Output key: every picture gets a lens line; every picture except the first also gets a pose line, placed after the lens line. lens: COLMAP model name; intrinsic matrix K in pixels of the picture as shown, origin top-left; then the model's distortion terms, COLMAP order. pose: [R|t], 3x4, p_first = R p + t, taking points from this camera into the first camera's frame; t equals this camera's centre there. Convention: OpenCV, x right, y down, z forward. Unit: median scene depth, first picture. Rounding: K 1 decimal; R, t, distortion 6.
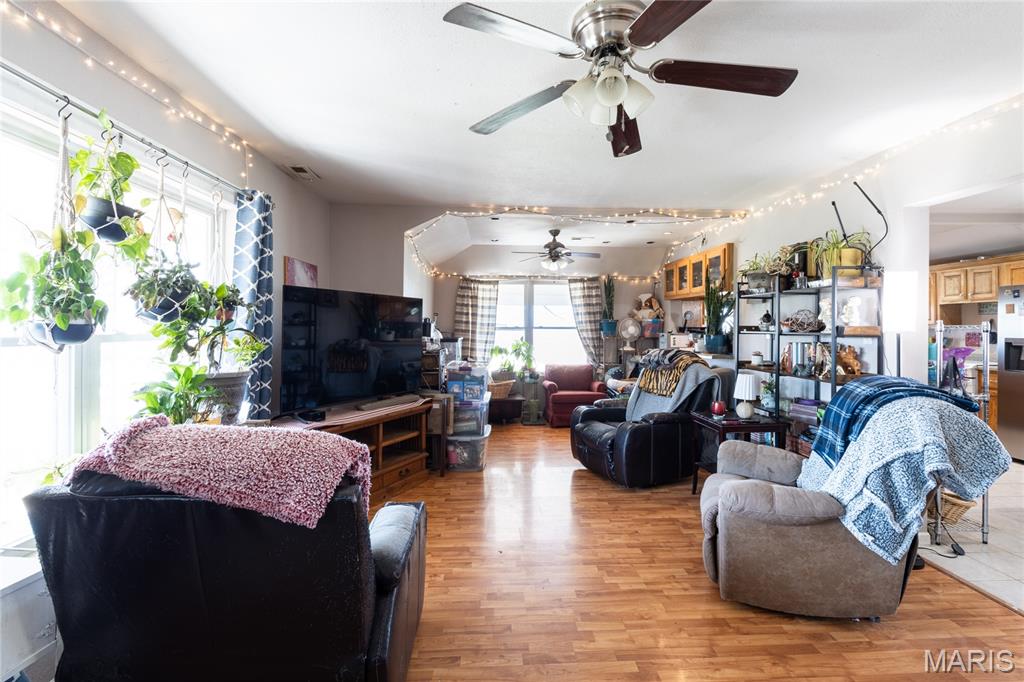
lens RADIAL K [[474.6, 0, 531.8], [0, 474.6, 327.8], [0, 0, 1]] dist [-0.000100, 0.000062]
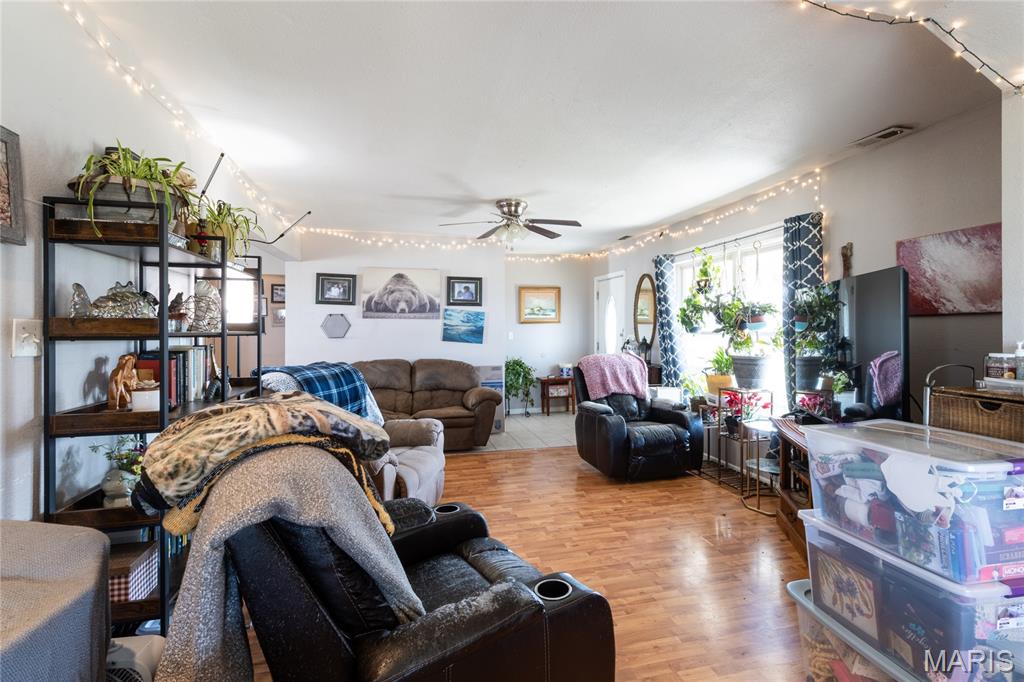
lens RADIAL K [[474.6, 0, 531.8], [0, 474.6, 327.8], [0, 0, 1]] dist [-0.000100, 0.000062]
pose [[-0.982400, -0.005564, -0.186706, 0.357725], [-0.005355, 0.999984, -0.001620, 0.003058], [0.186713, -0.000592, -0.982414, 2.375629]]
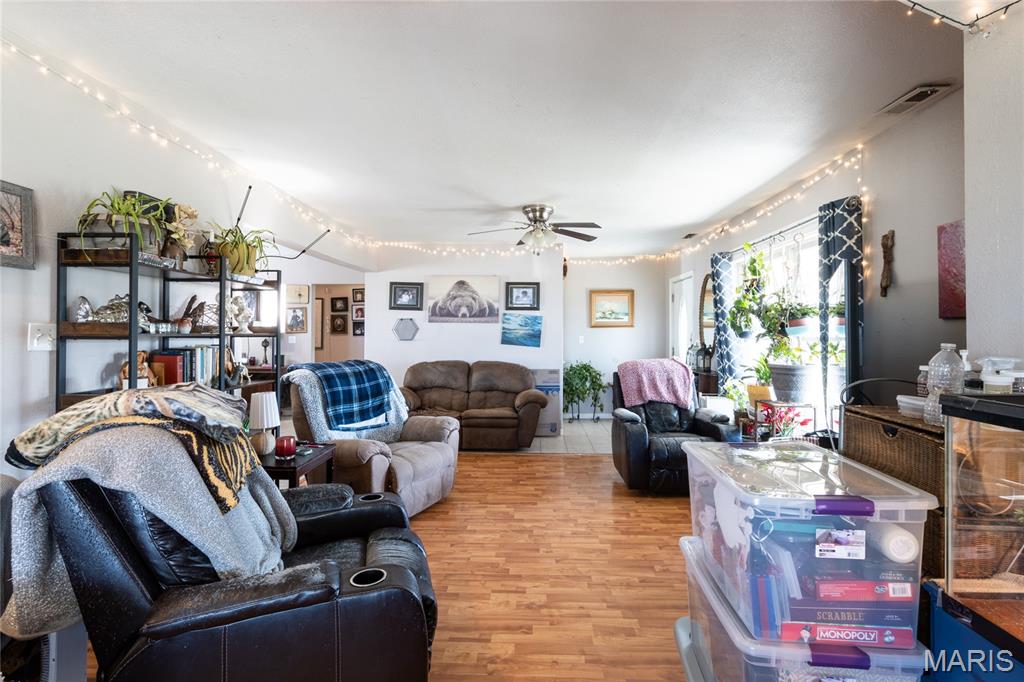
lens RADIAL K [[474.6, 0, 531.8], [0, 474.6, 327.8], [0, 0, 1]] dist [-0.000100, 0.000062]
pose [[-0.995900, -0.008764, 0.090034, -0.022199], [-0.009519, 0.999923, -0.007957, 0.000838], [-0.089957, -0.008781, -0.995907, 2.406245]]
